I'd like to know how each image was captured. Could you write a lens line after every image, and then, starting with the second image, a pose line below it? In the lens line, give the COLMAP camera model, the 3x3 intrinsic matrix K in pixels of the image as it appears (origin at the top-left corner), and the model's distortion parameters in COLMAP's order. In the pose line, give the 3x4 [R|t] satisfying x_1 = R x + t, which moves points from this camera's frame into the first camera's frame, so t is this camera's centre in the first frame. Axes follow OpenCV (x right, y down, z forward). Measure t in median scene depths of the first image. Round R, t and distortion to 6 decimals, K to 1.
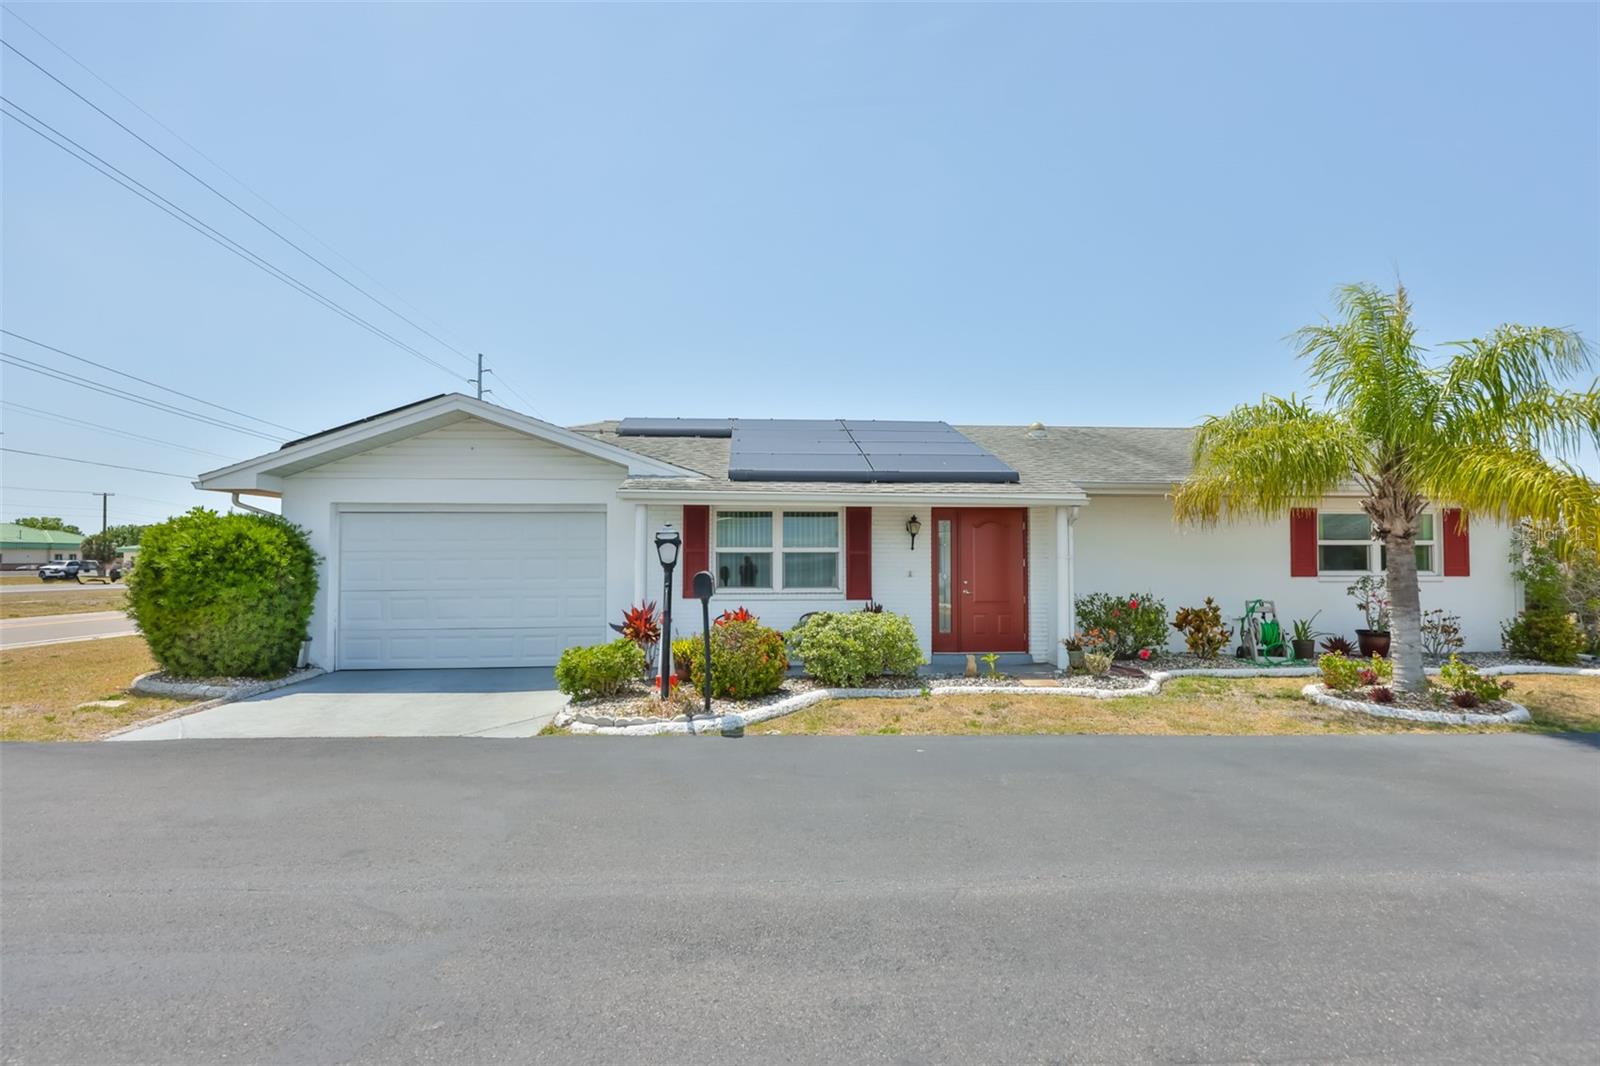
lens RADIAL K [[821.8, 0, 808.6], [0, 821.8, 536.4], [0, 0, 1]] dist [0.000366, 0.001683]
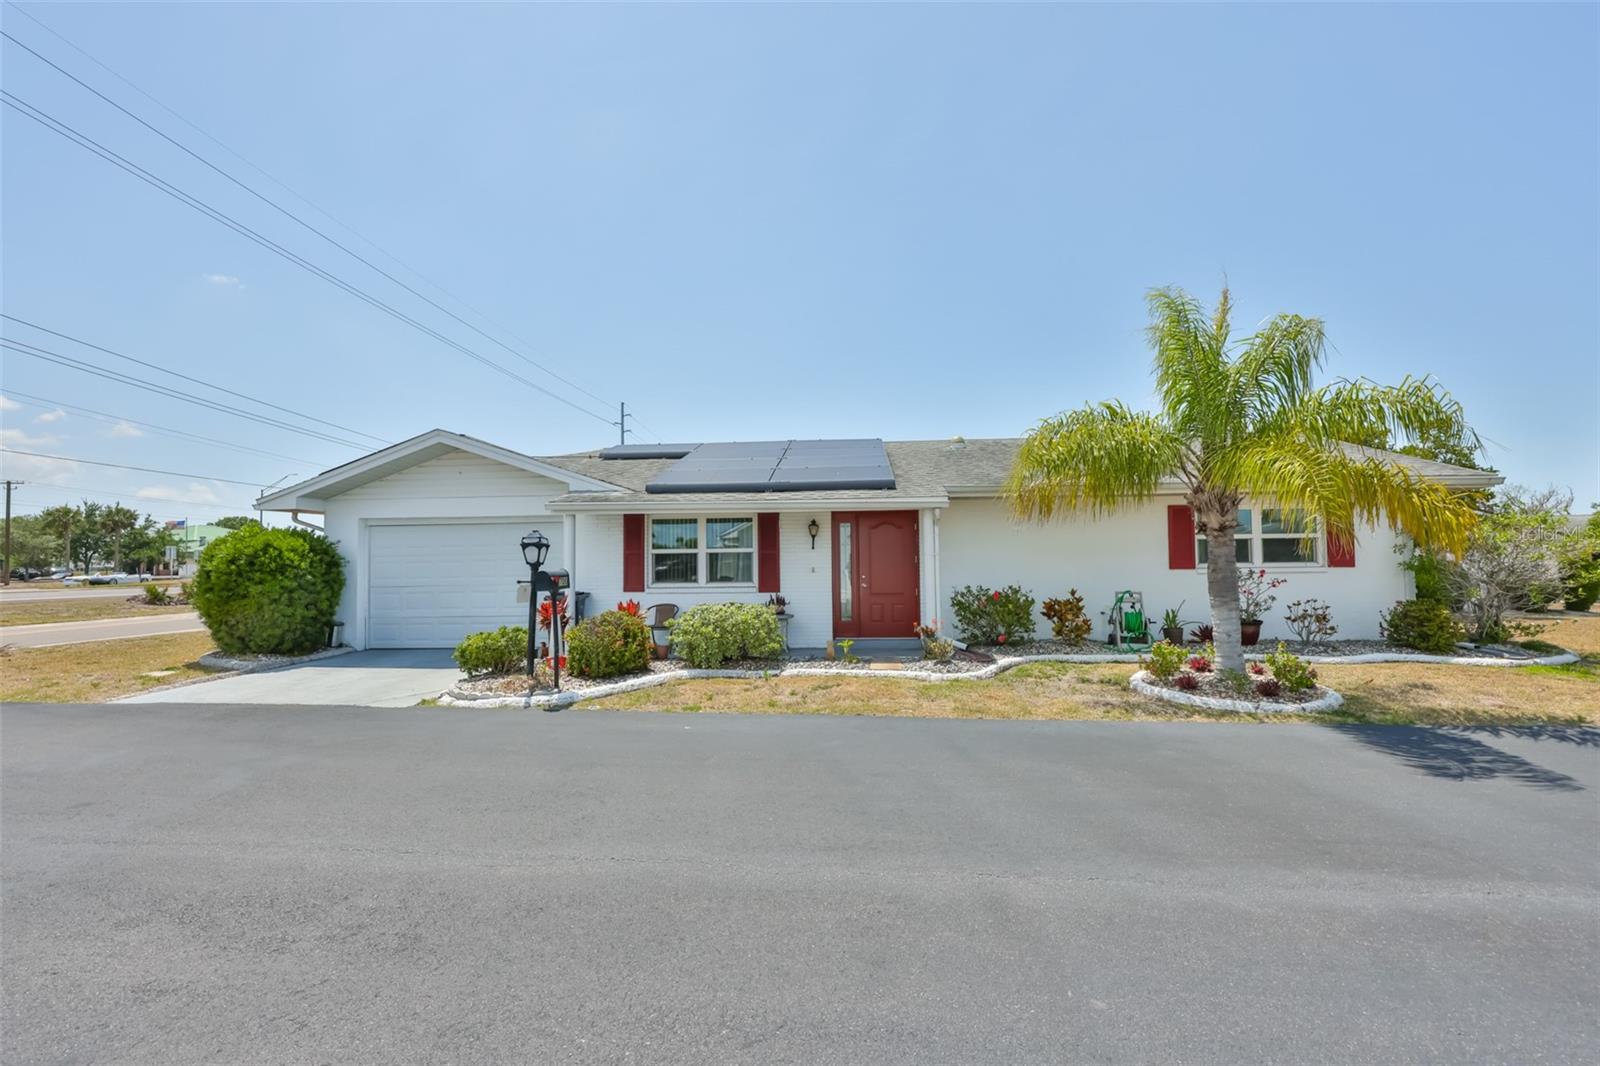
lens RADIAL K [[664.5, 0, 791.5], [0, 664.5, 542.3], [0, 0, 1]] dist [-0.000441, -0.000465]
pose [[0.989390, -0.015042, -0.144506, 0.247879], [0.015482, 0.999878, 0.001925, 0.004783], [0.144459, -0.004142, 0.989502, 0.073581]]
